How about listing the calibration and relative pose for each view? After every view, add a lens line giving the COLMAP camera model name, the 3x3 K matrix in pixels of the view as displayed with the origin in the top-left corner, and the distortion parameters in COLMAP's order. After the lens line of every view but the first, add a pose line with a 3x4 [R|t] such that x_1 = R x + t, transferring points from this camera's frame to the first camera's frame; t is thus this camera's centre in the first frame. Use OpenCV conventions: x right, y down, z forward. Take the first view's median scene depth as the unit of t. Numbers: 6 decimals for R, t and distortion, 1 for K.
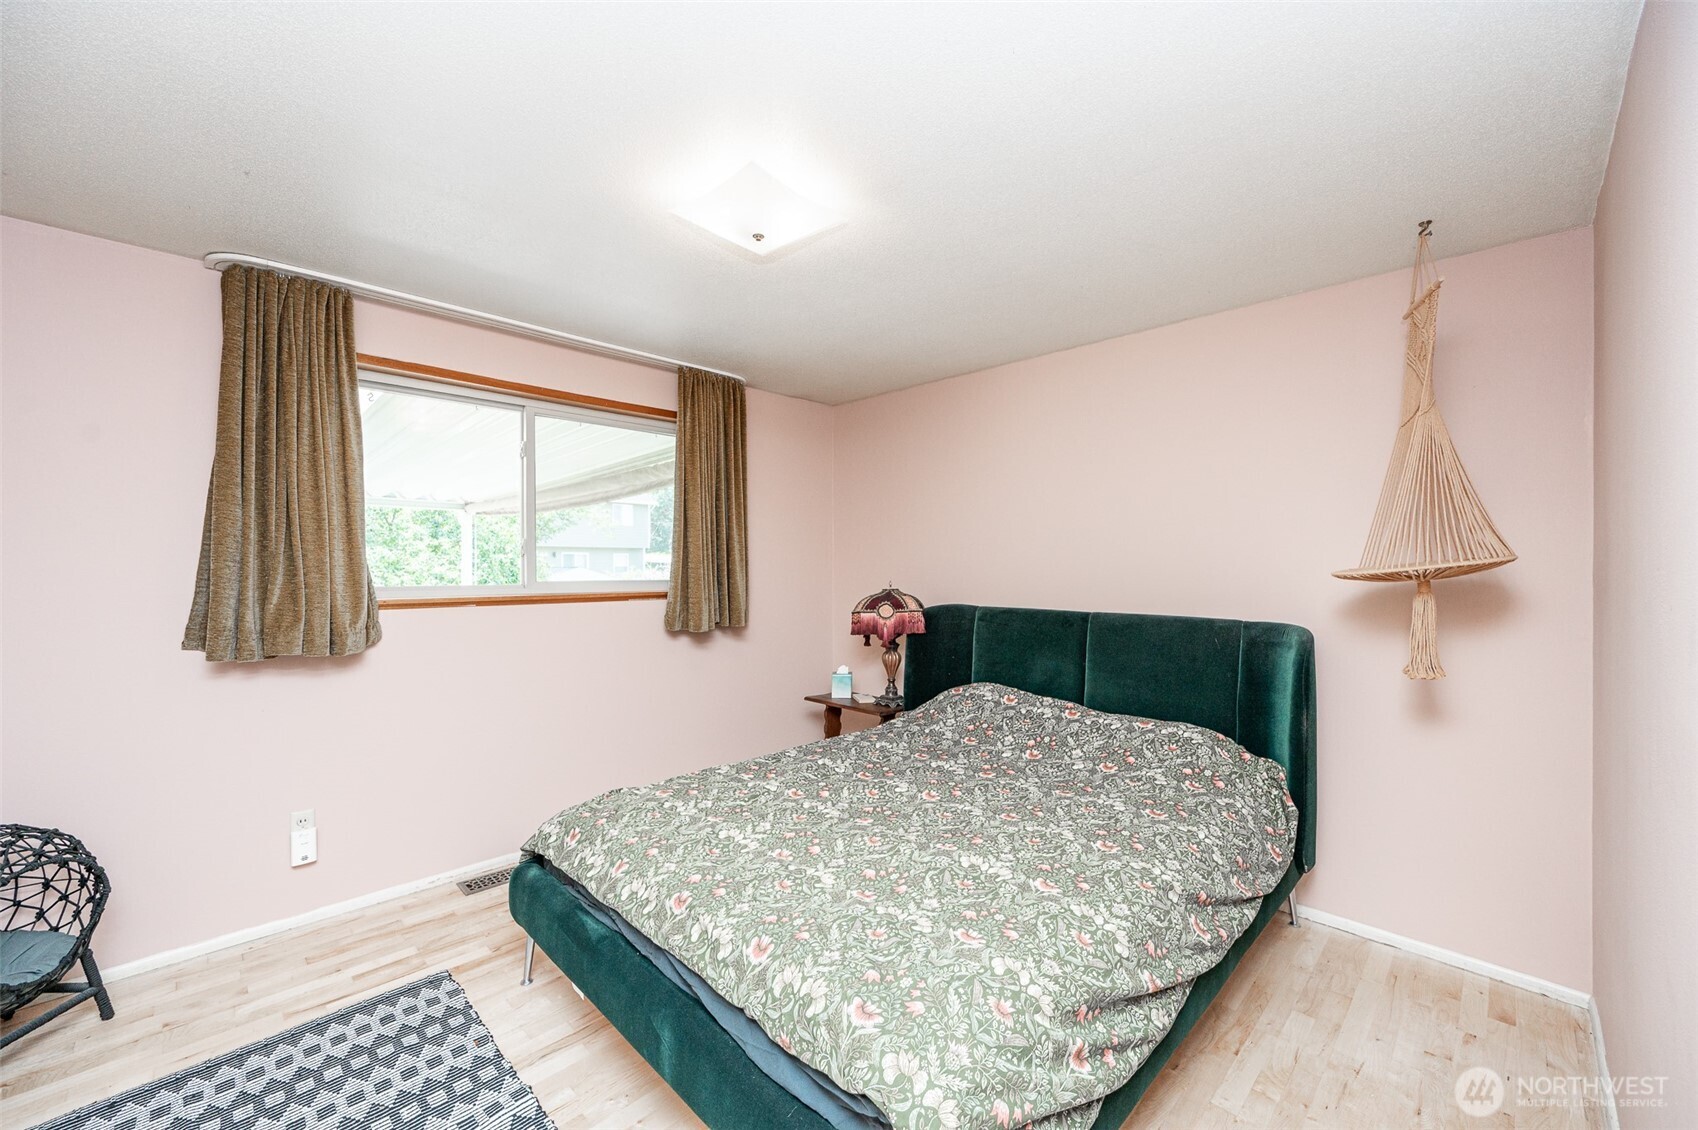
lens RADIAL K [[676.0, 0, 850.8], [0, 676.0, 559.3], [0, 0, 1]] dist [-0.001166, -0.000144]
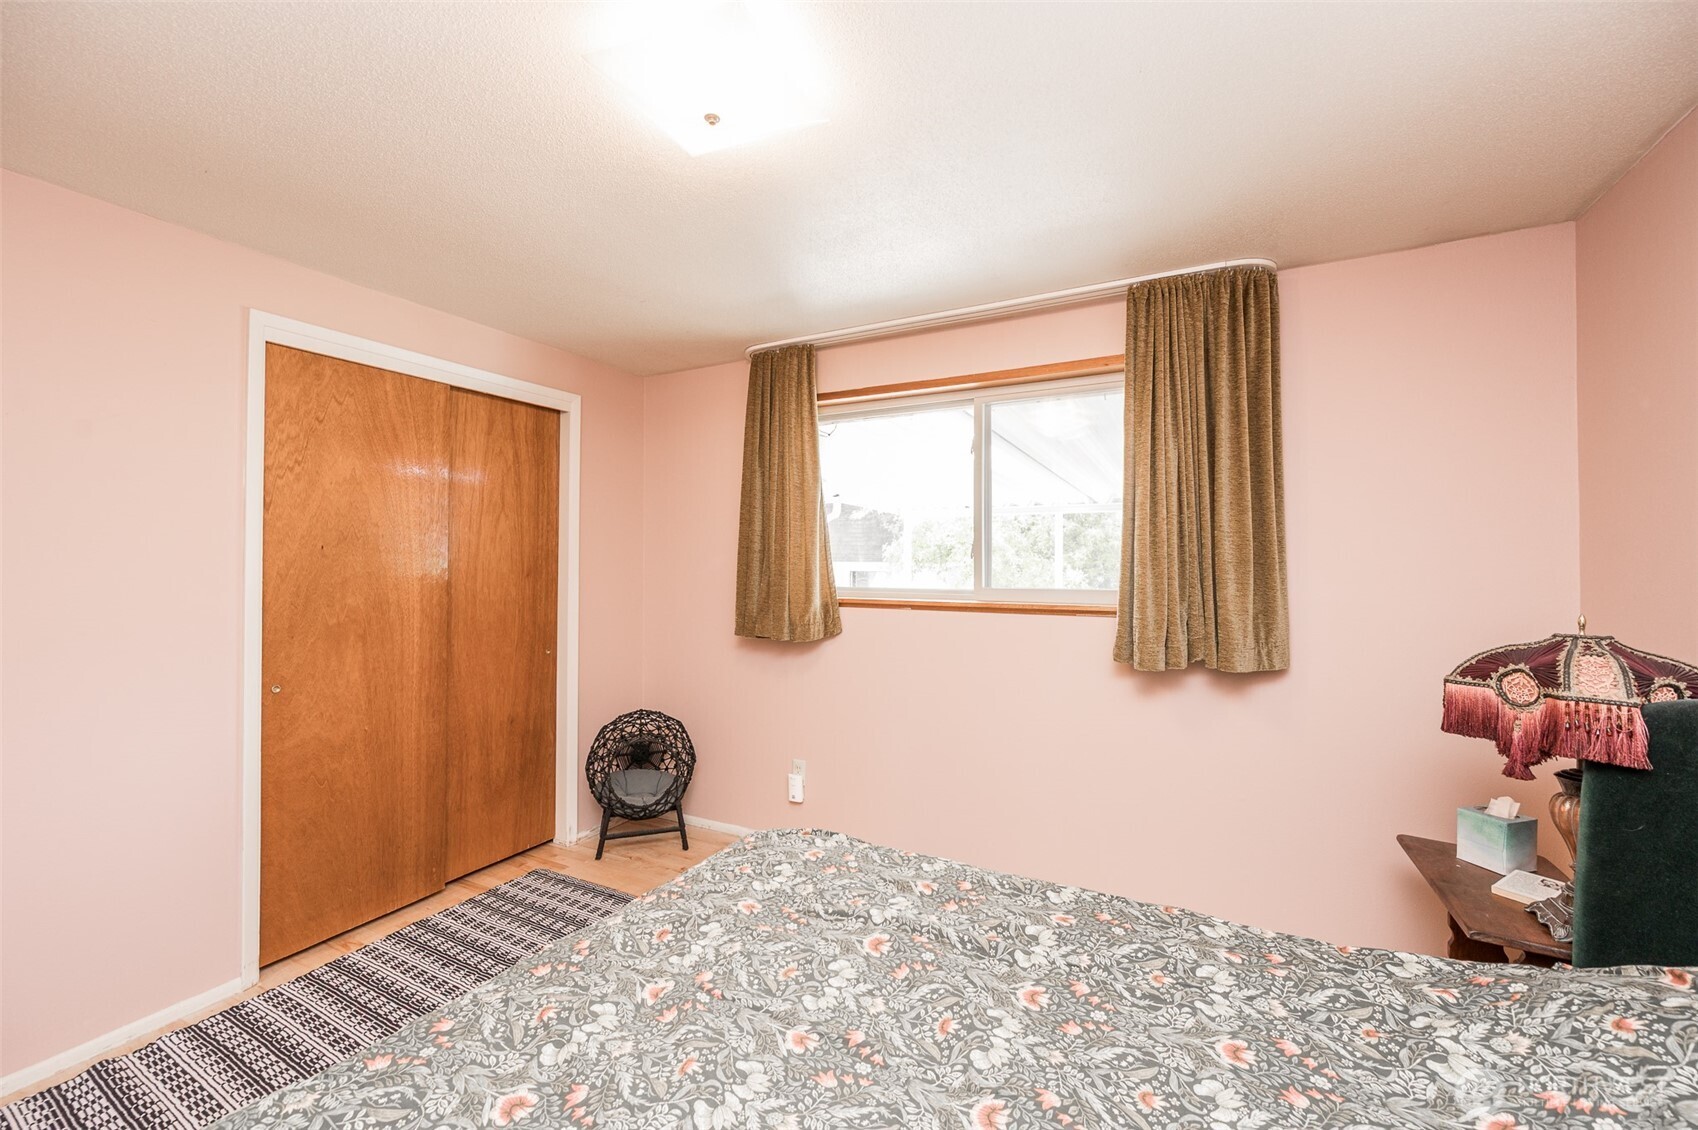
lens RADIAL K [[676.0, 0, 850.8], [0, 676.0, 559.3], [0, 0, 1]] dist [-0.001166, -0.000144]
pose [[0.309533, -0.008942, -0.950847, 0.333409], [0.005144, 0.999957, -0.007730, 0.000999], [0.950875, -0.002498, 0.309565, 0.526165]]
